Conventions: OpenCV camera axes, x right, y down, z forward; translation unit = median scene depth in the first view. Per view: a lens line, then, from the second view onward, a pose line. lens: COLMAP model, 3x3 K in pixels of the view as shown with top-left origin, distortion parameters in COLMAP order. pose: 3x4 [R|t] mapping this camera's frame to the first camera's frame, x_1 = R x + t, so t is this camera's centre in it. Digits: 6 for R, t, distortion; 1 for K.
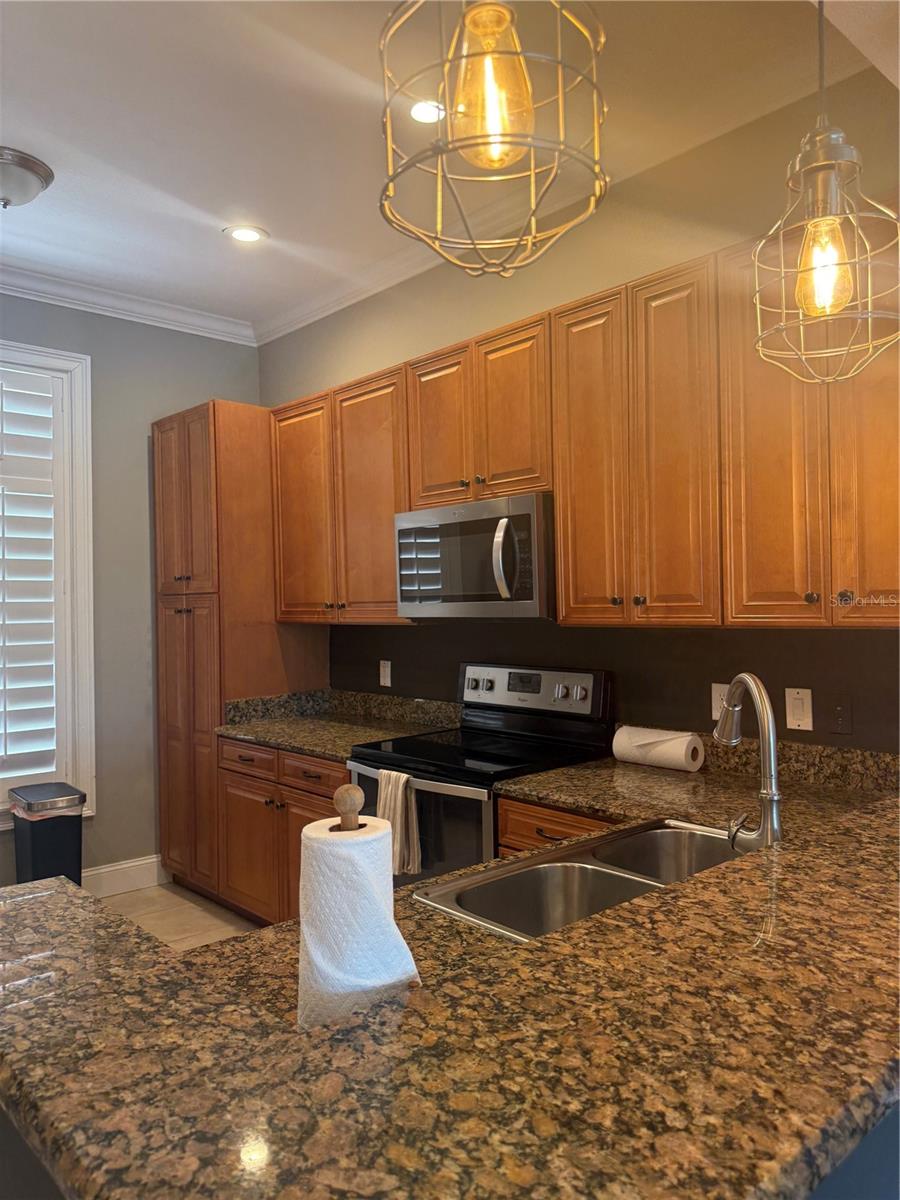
lens RADIAL K [[857.7, 0, 452.8], [0, 857.7, 595.5], [0, 0, 1]] dist [0.009962, -0.011555]
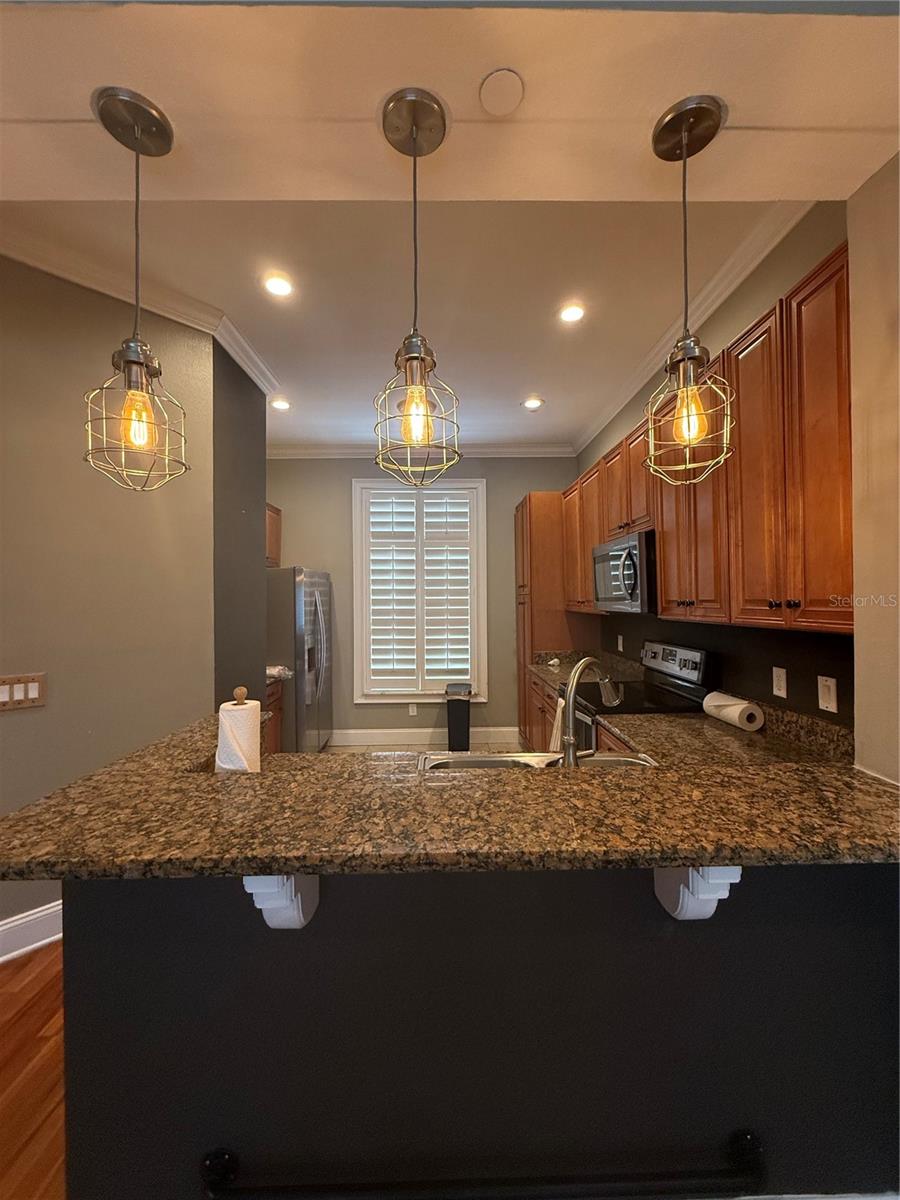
lens RADIAL K [[479.5, 0, 453.1], [0, 479.5, 595.2], [0, 0, 1]] dist [-0.002325, 0.000175]
pose [[0.753299, 0.001916, -0.657676, 1.119047], [0.004254, 0.999961, 0.007786, -0.039997], [0.657665, -0.008664, 0.753261, 0.347371]]
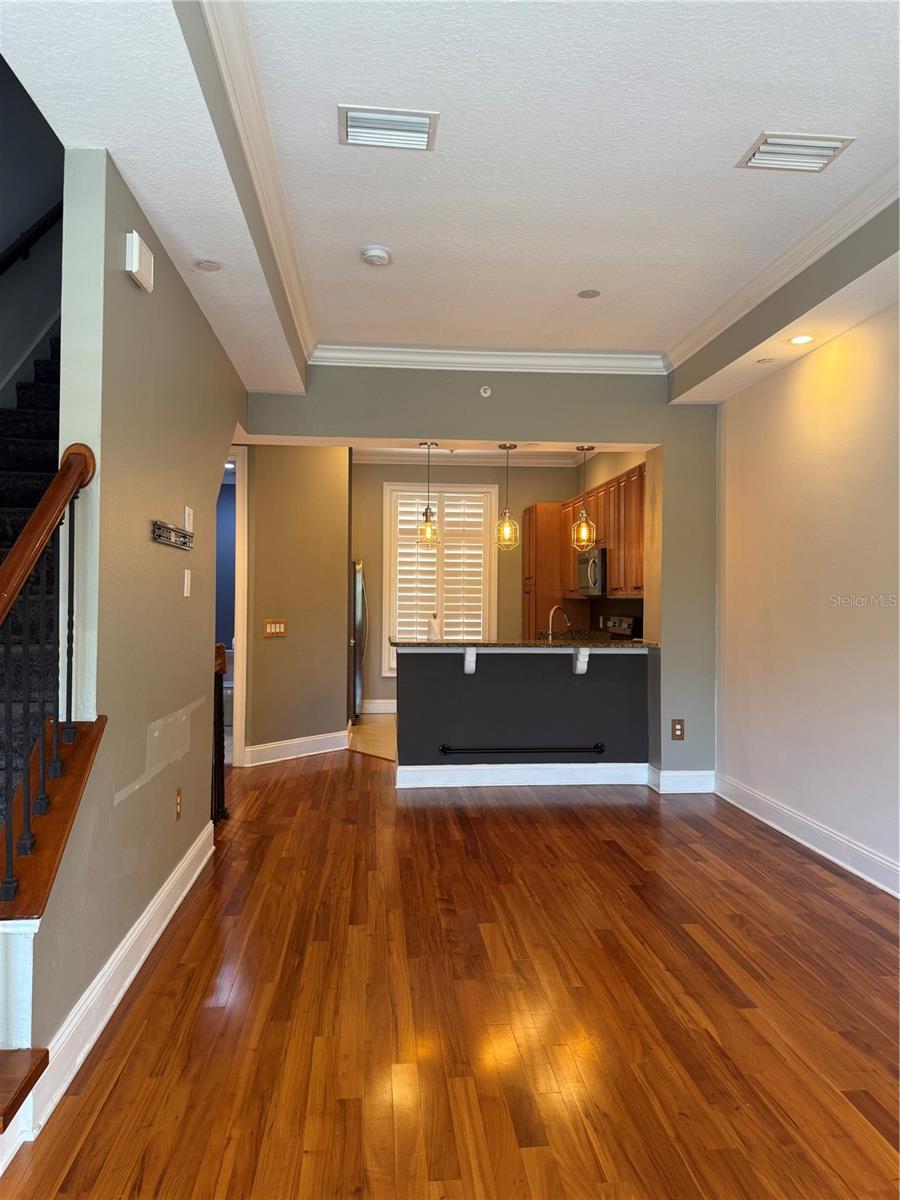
lens RADIAL K [[857.7, 0, 451.9], [0, 857.7, 599.6], [0, 0, 1]] dist [0.009962, -0.011555]
pose [[0.796912, 0.020000, -0.603764, 3.771480], [-0.012031, 0.999779, 0.017238, 0.000384], [0.603976, -0.006473, 0.796976, -4.010414]]
